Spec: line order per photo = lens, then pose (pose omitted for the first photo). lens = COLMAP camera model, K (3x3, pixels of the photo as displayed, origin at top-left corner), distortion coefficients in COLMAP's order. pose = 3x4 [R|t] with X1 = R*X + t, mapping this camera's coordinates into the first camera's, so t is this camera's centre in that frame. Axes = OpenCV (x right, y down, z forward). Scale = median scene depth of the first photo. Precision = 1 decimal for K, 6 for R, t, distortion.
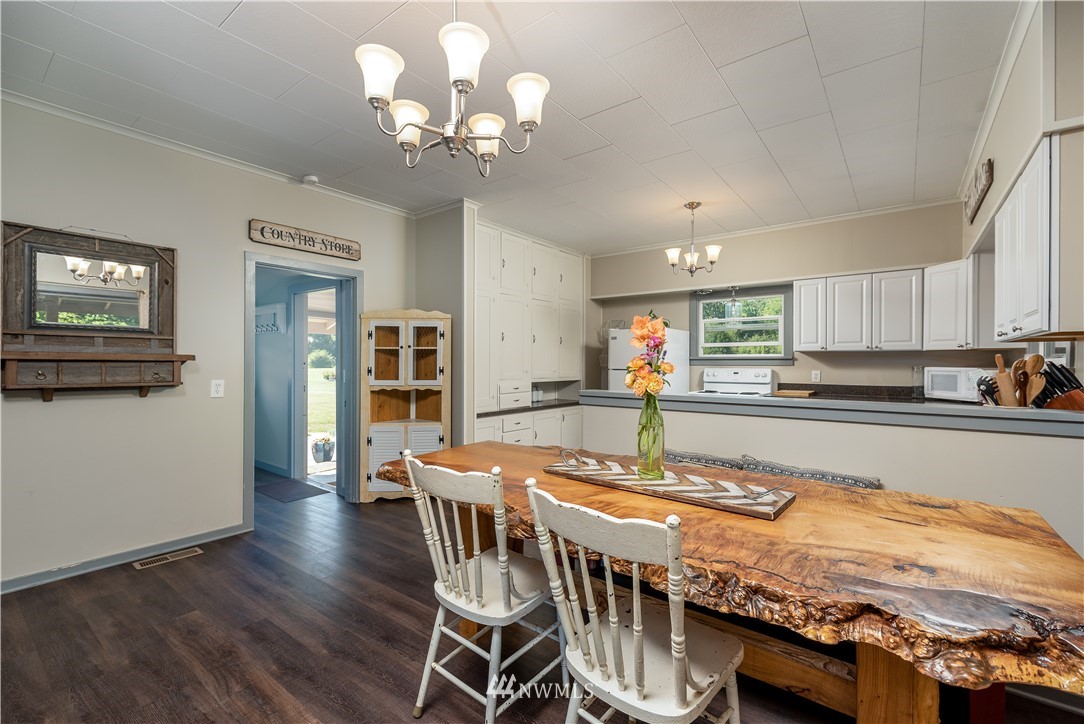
lens RADIAL K [[471.1, 0, 541.3], [0, 471.1, 362.7], [0, 0, 1]] dist [0.004851, 0.000235]
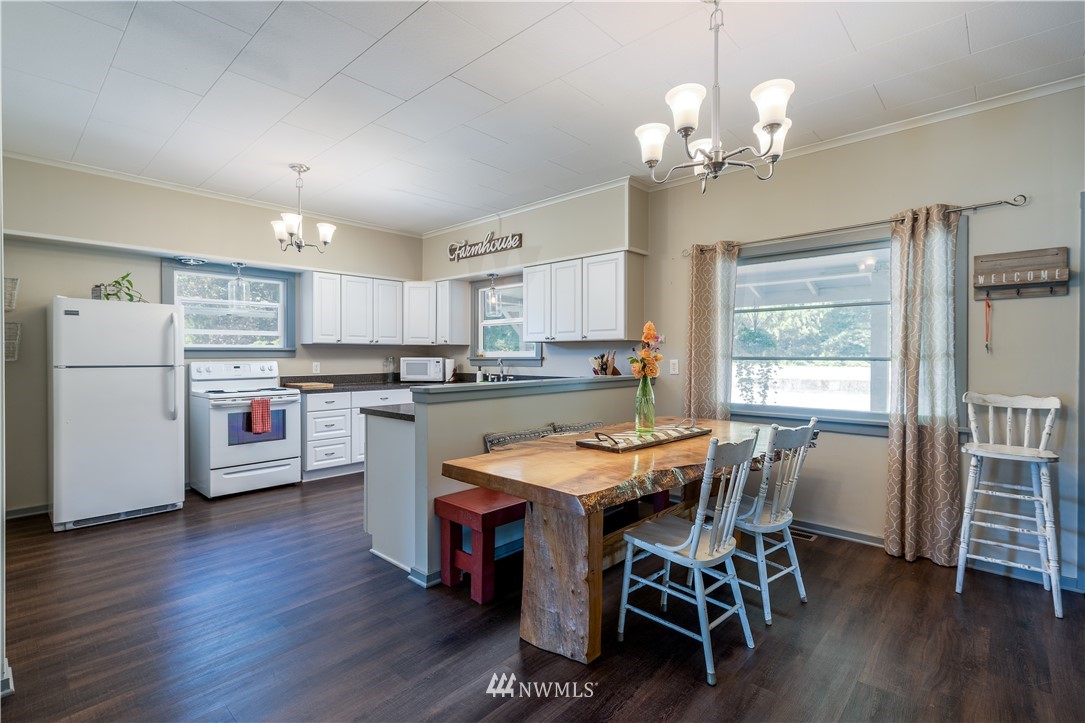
lens RADIAL K [[502.9, 0, 546.7], [0, 502.9, 360.5], [0, 0, 1]] dist [0.005801, 0.000591]
pose [[0.086899, -0.015033, 0.996104, -0.508460], [0.001917, 0.999887, 0.014923, -0.002385], [-0.996215, 0.000613, 0.086918, 0.452040]]
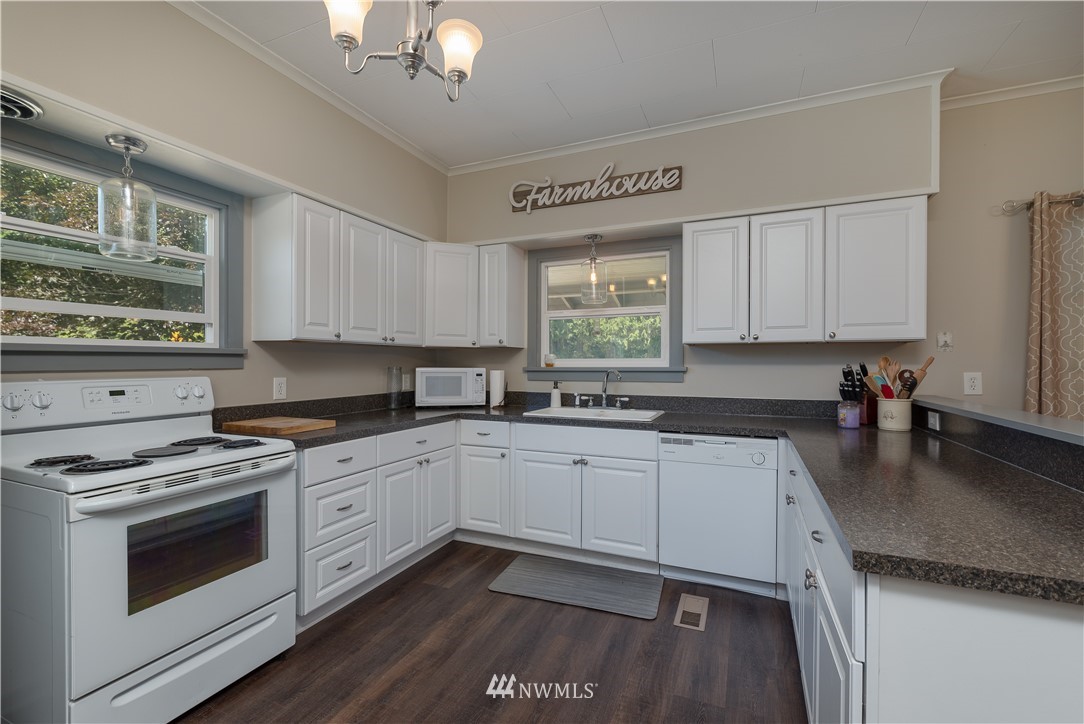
lens RADIAL K [[471.1, 0, 537.6], [0, 471.1, 366.2], [0, 0, 1]] dist [0.004851, 0.000235]
pose [[-0.232079, -0.011623, 0.972627, 0.006000], [-0.001665, 0.999932, 0.011552, -0.002690], [-0.972695, 0.001062, -0.232083, 0.933167]]
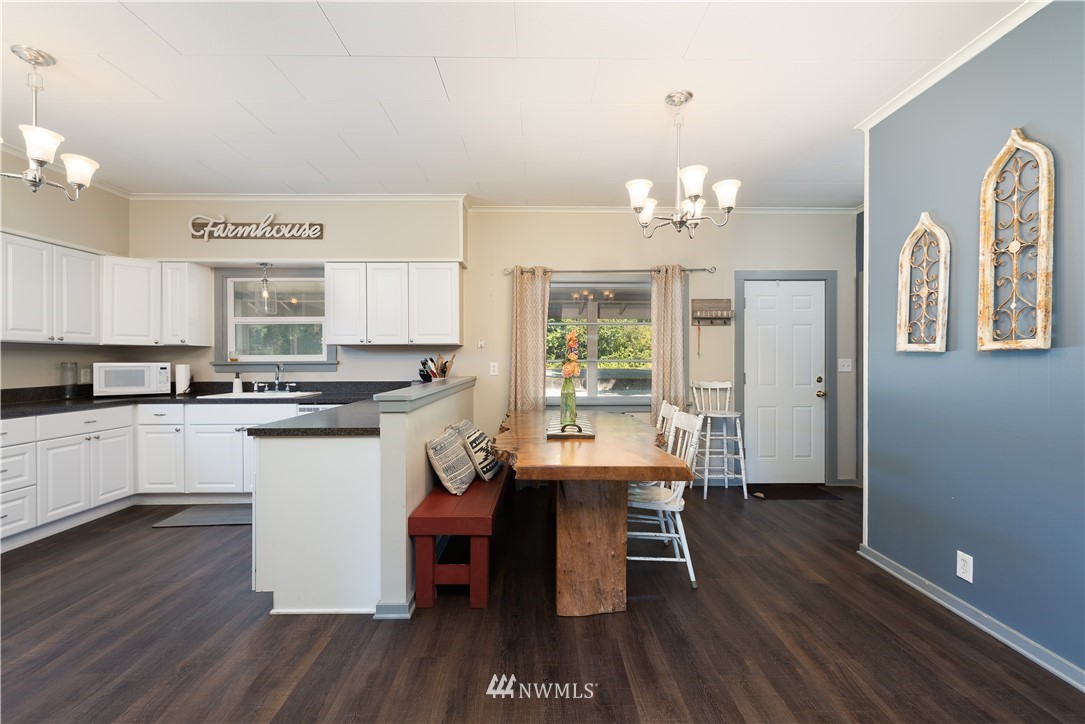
lens RADIAL K [[465.1, 0, 542.9], [0, 465.1, 362.6], [0, 0, 1]] dist [0.000888, 0.000107]
pose [[-0.615544, -0.009347, 0.788047, -0.406554], [0.000946, 0.999920, 0.012599, -0.001670], [-0.788102, 0.008500, -0.615486, 0.823013]]
